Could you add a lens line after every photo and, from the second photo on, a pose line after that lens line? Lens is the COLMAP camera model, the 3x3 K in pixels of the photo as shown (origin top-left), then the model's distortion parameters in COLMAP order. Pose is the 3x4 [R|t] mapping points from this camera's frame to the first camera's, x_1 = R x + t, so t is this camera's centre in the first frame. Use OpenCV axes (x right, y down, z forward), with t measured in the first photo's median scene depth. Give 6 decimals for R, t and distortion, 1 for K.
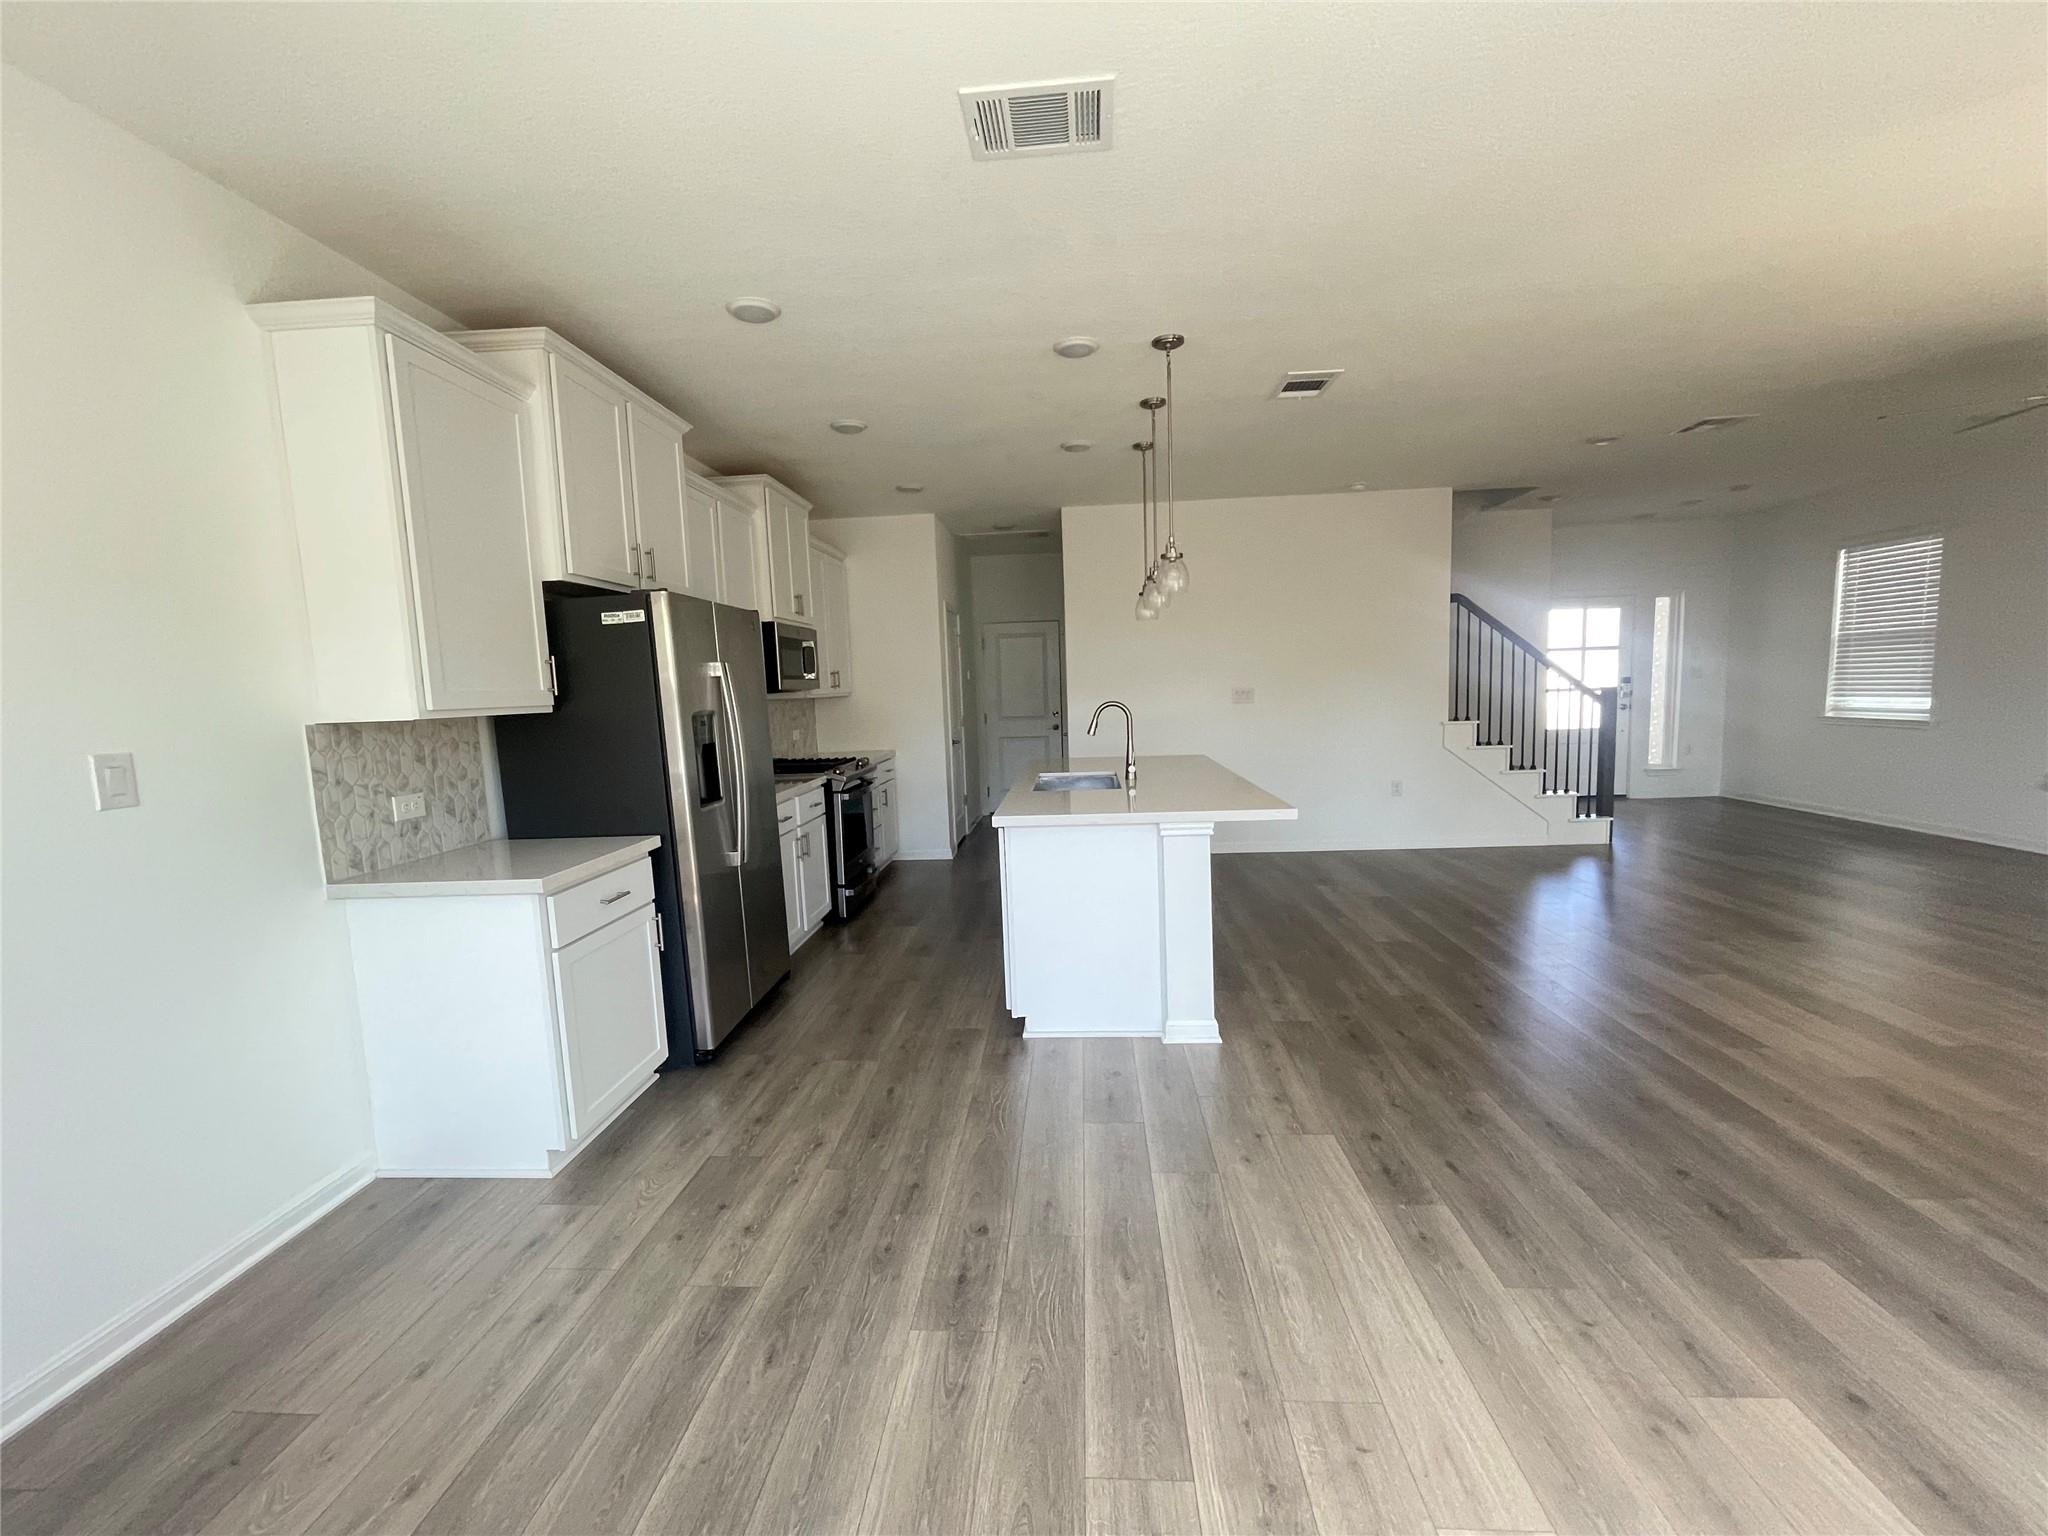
lens RADIAL K [[828.4, 0, 1021.9], [0, 828.4, 776.2], [0, 0, 1]] dist [-0.007149, 0.005745]
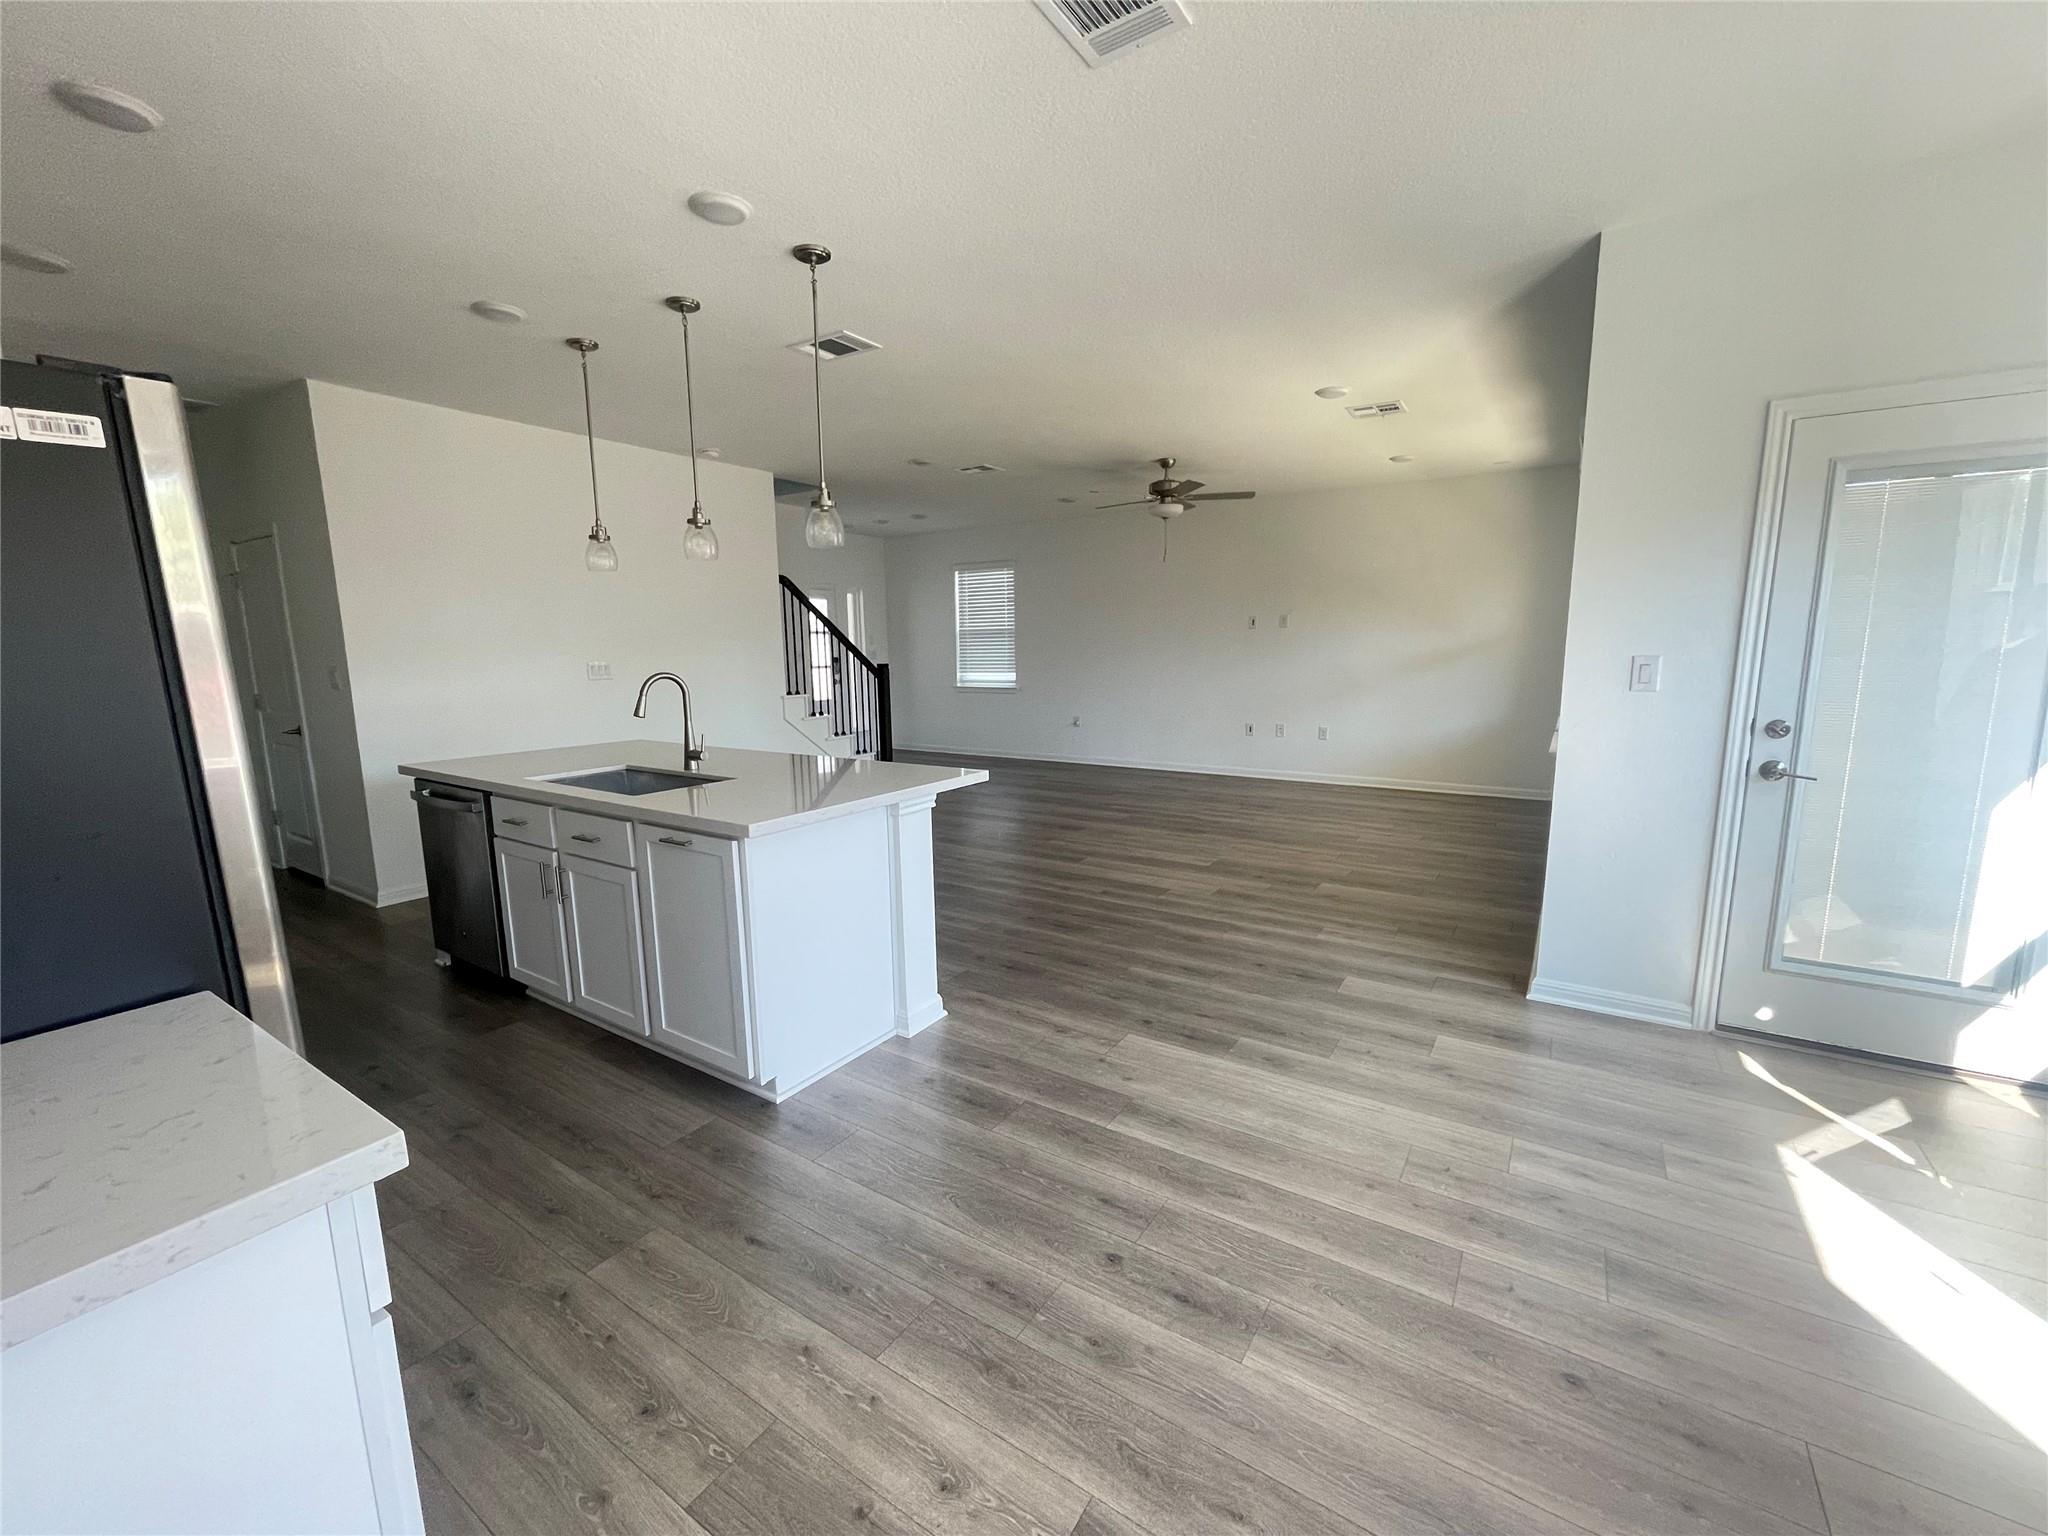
lens RADIAL K [[828.4, 0, 1021.9], [0, 828.4, 776.2], [0, 0, 1]] dist [-0.007149, 0.005745]
pose [[0.496873, -0.107320, 0.861162, -0.591398], [0.088383, 0.993422, 0.072807, -0.028759], [-0.863311, 0.039936, 0.503090, 0.452625]]
